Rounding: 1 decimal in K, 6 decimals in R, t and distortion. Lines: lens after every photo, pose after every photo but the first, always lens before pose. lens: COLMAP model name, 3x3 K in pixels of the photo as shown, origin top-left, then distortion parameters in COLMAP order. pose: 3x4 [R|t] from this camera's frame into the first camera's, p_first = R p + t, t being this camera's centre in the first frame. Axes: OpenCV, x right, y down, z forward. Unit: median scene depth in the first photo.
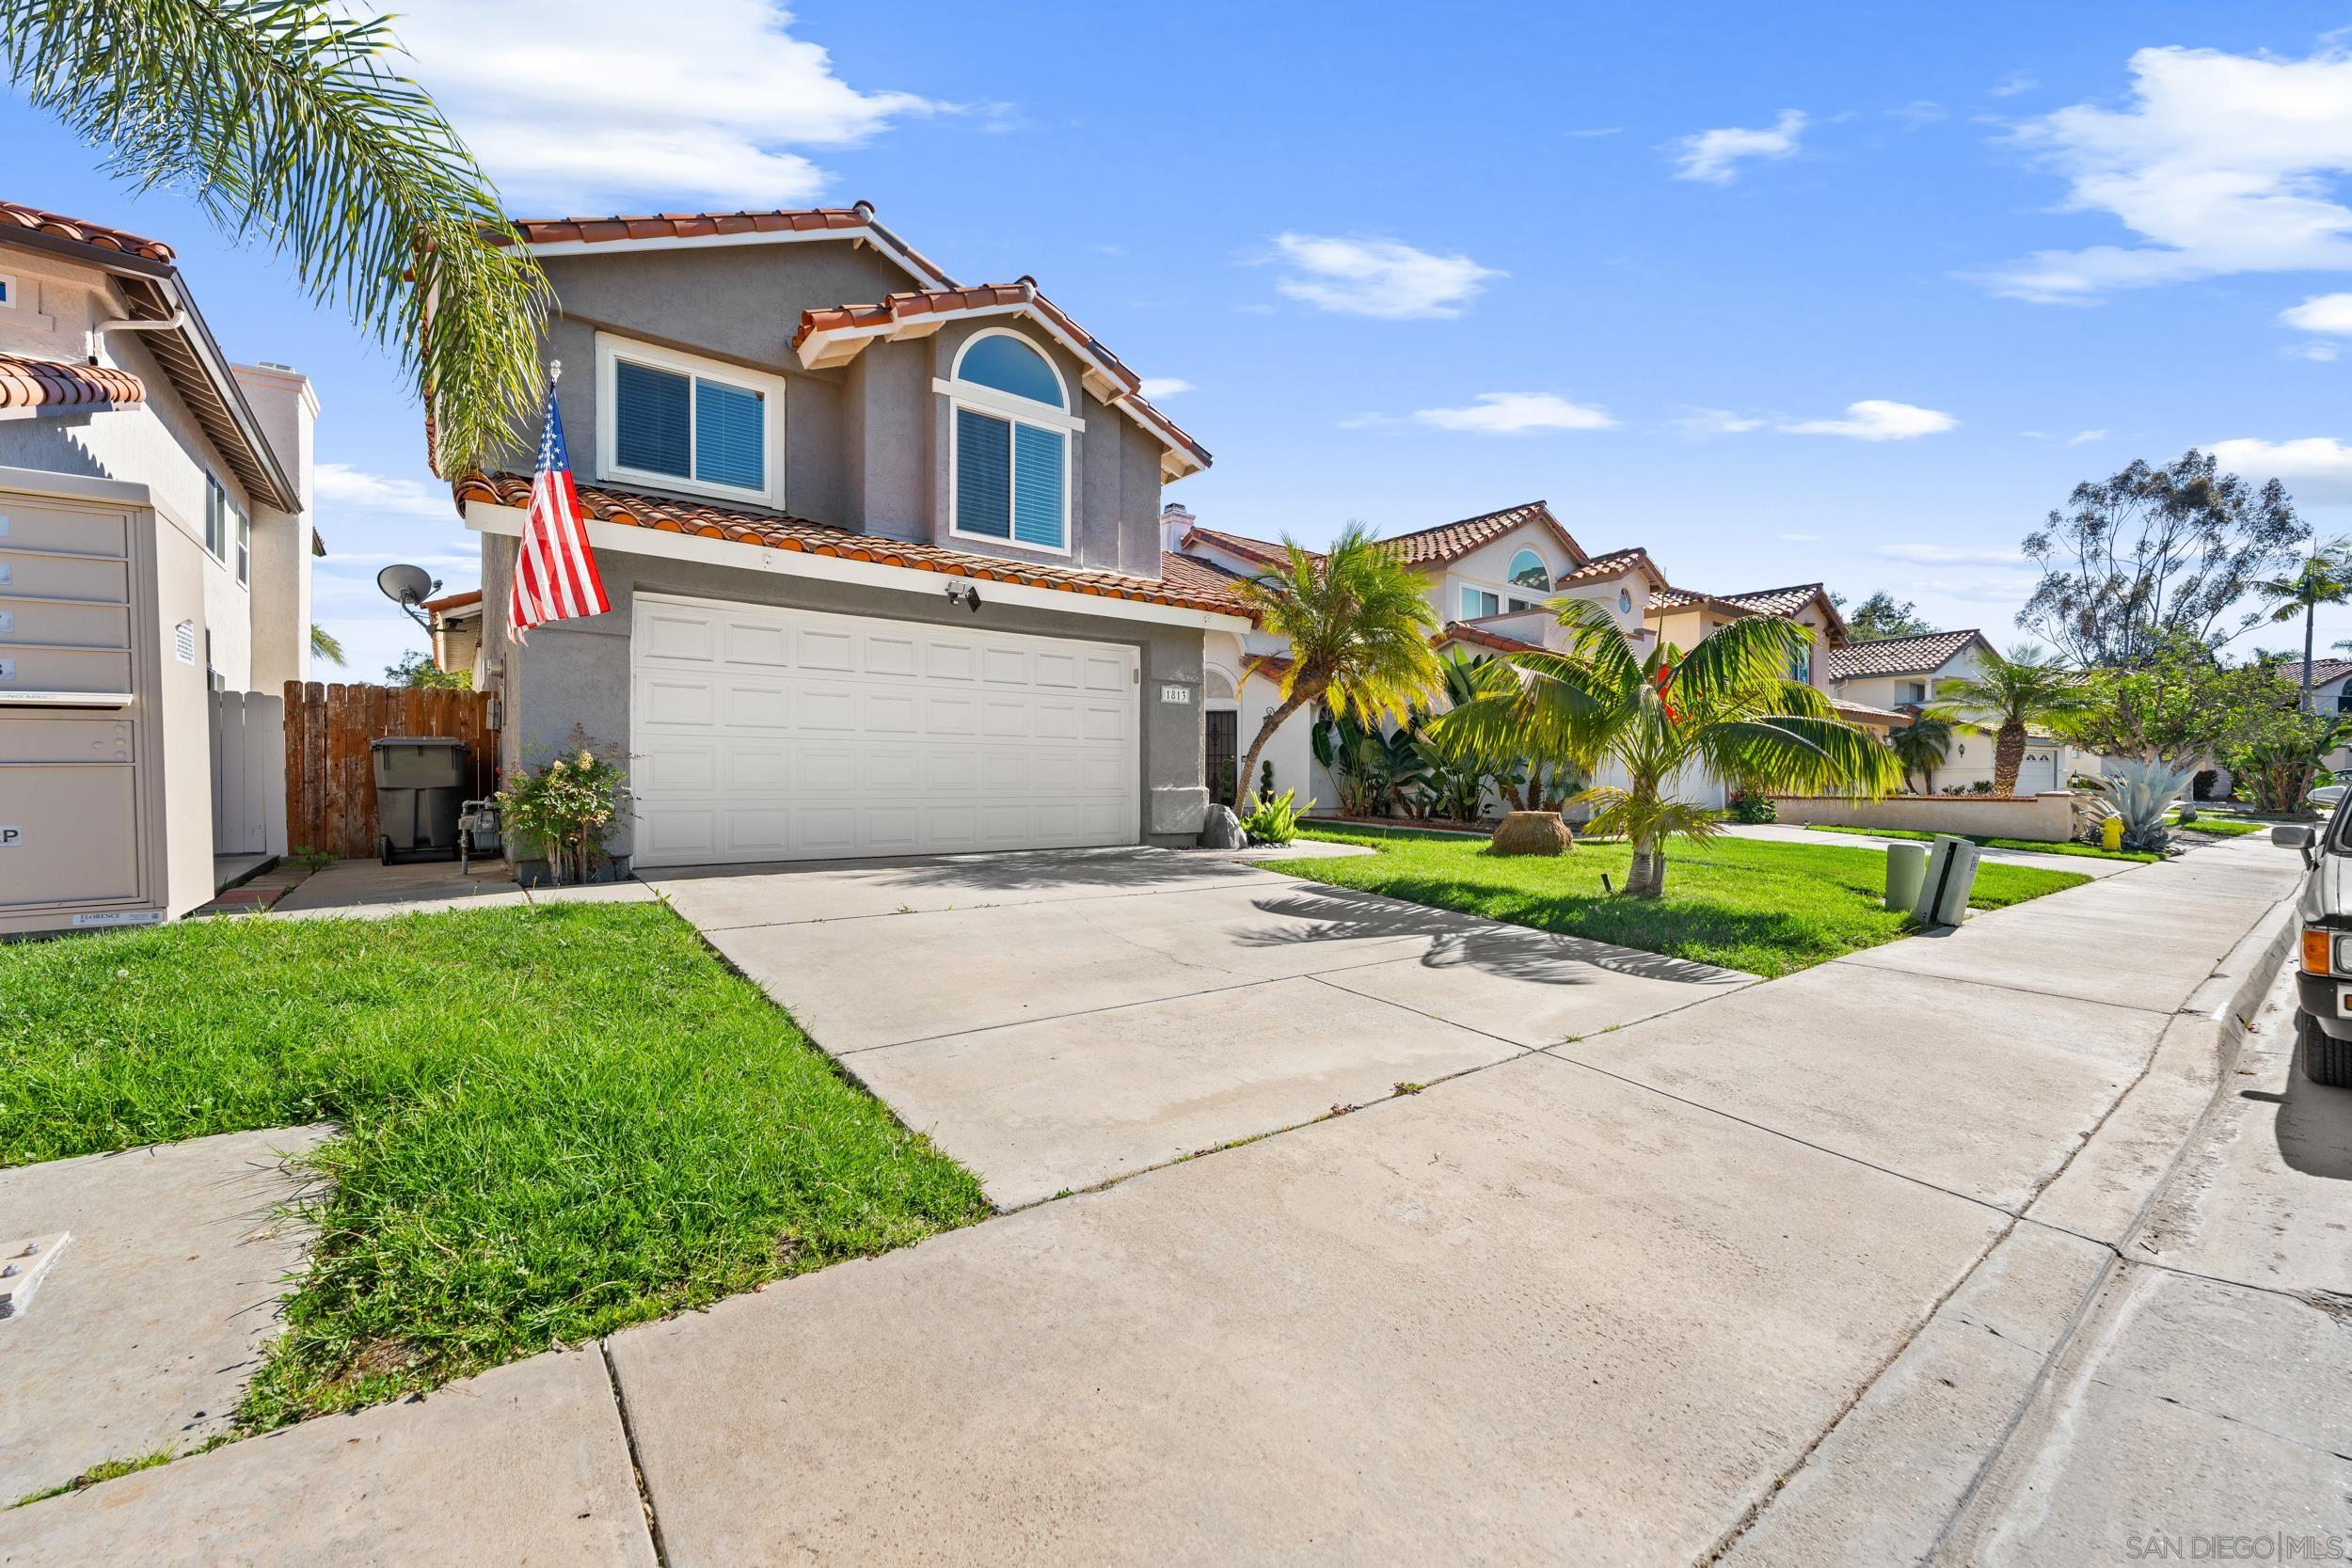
lens RADIAL K [[969.3, 0, 1181.0], [0, 969.3, 786.0], [0, 0, 1]] dist [-0.000064, -0.000374]
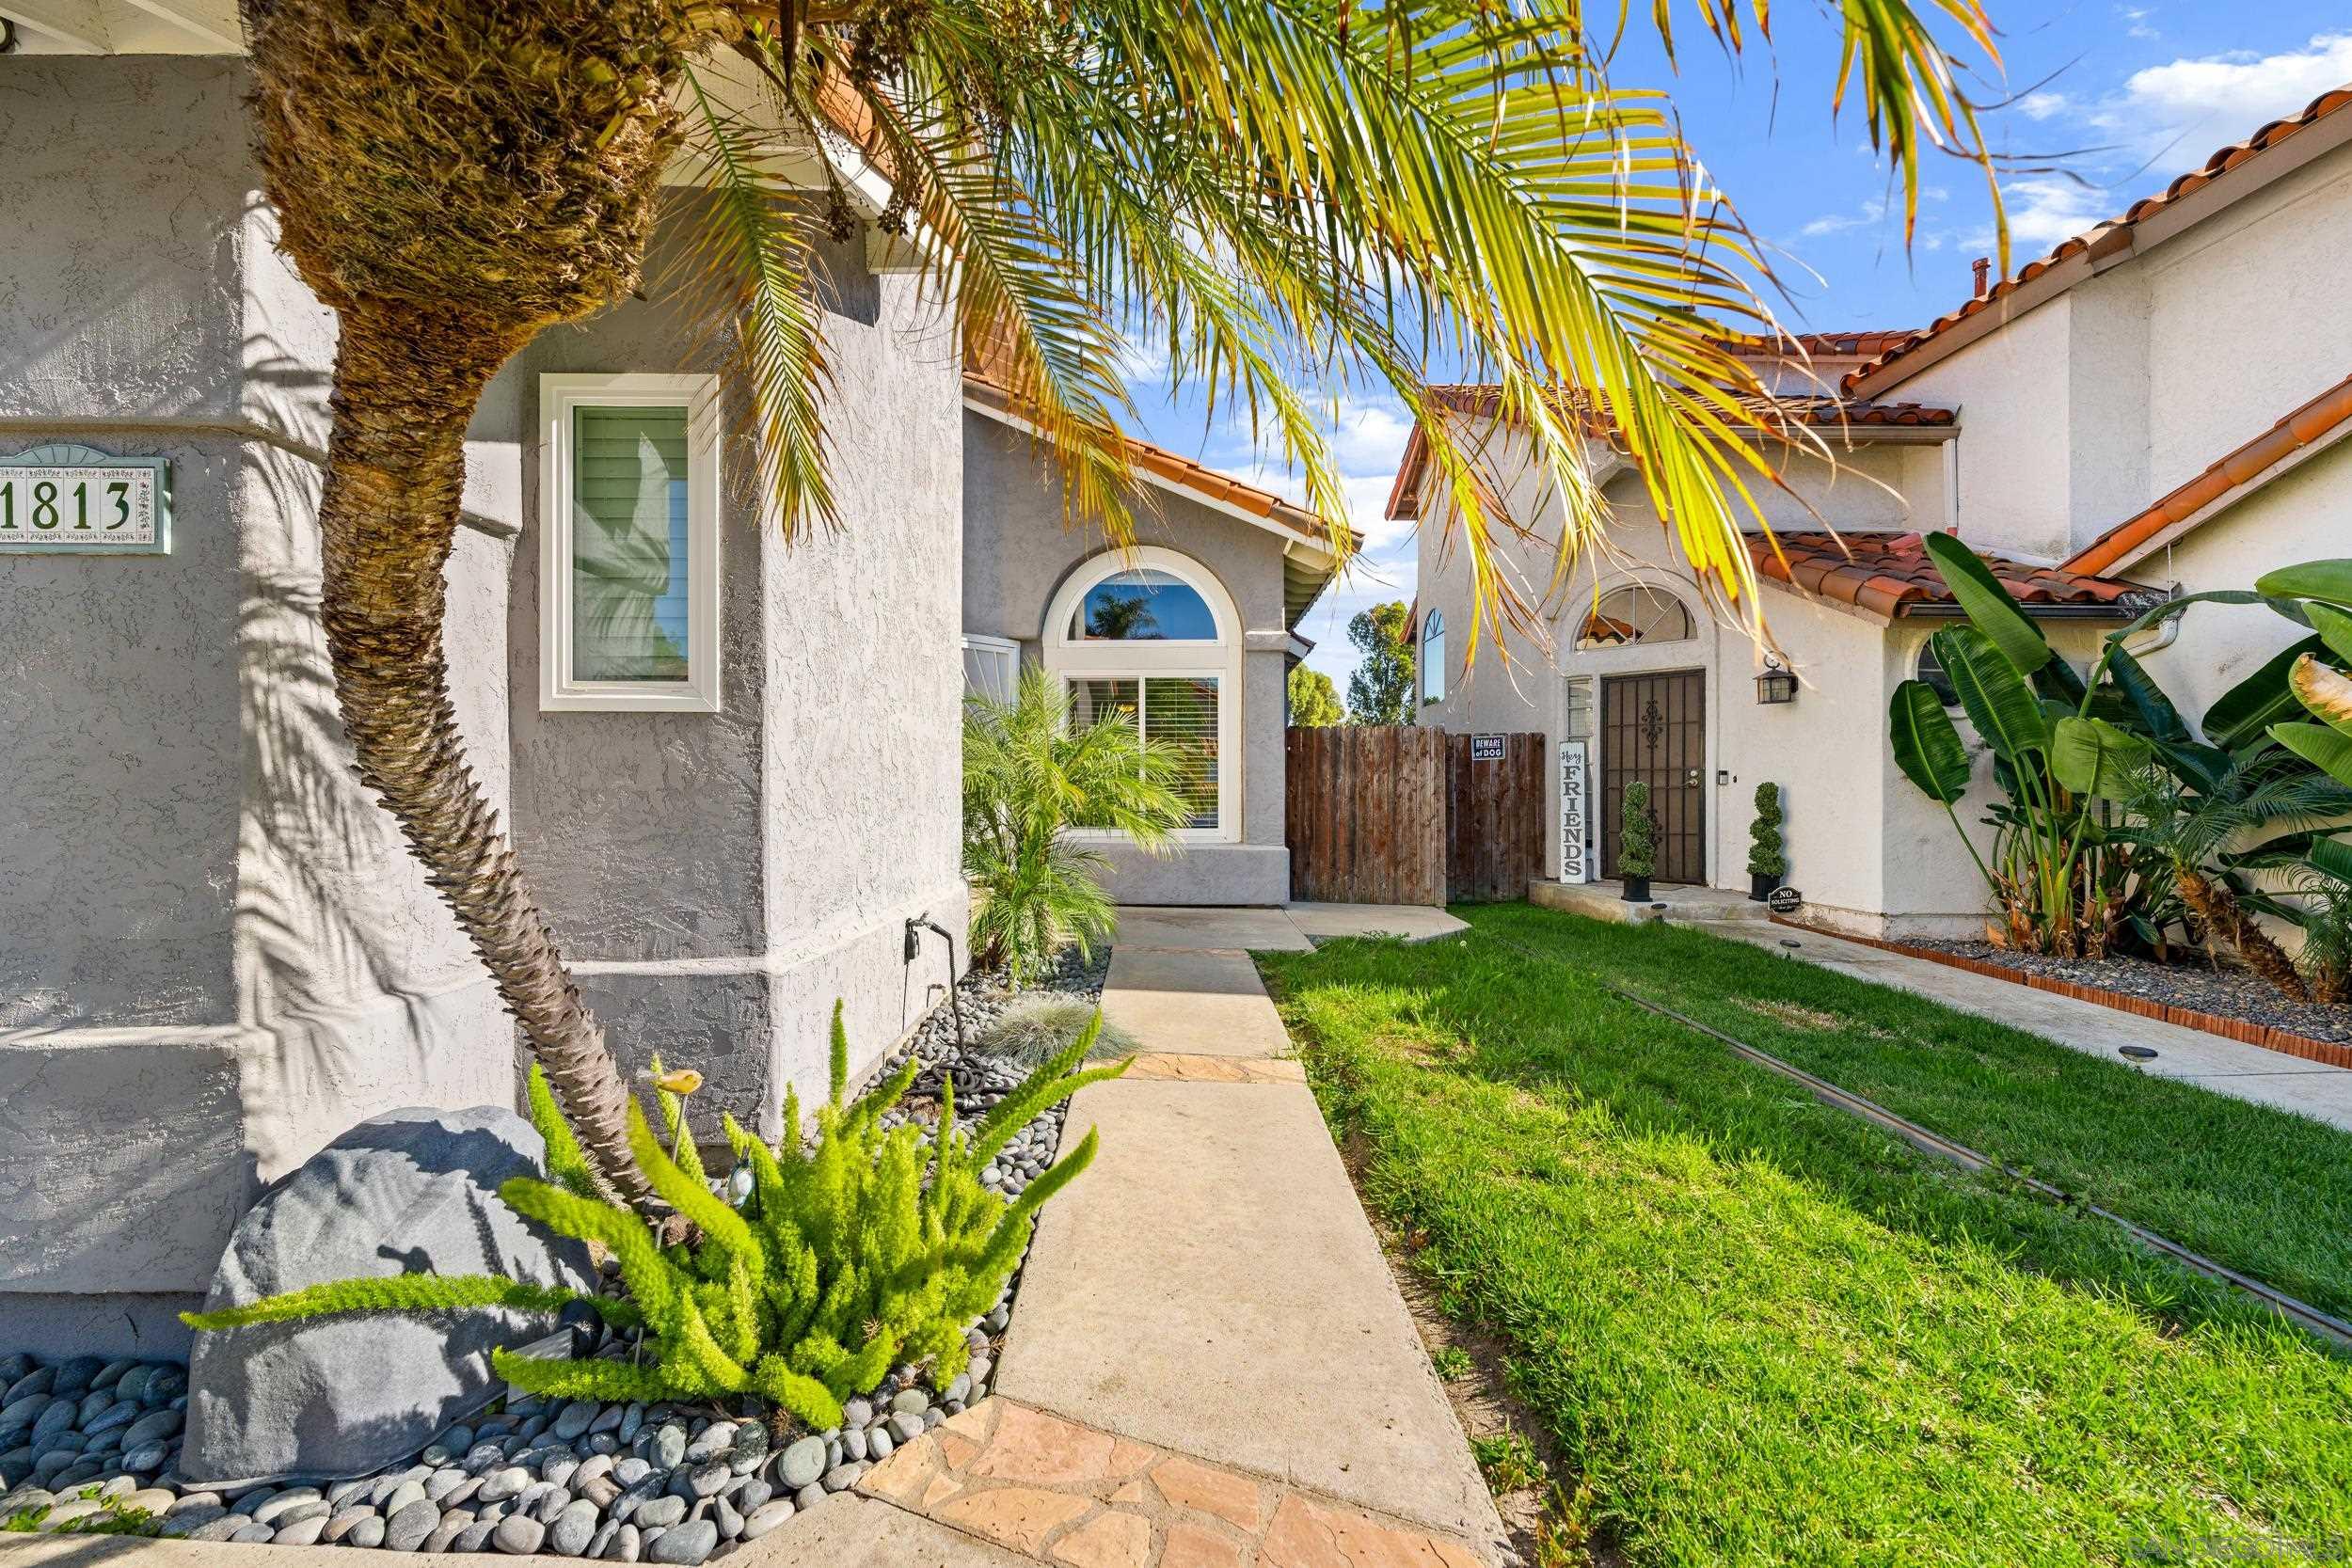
lens RADIAL K [[969.3, 0, 1193.2], [0, 969.3, 775.2], [0, 0, 1]] dist [-0.000064, -0.000374]
pose [[0.794844, -0.008100, -0.606760, 0.147568], [-0.000874, 0.999895, -0.014494, -0.023861], [0.606813, 0.012051, 0.794753, 0.551590]]
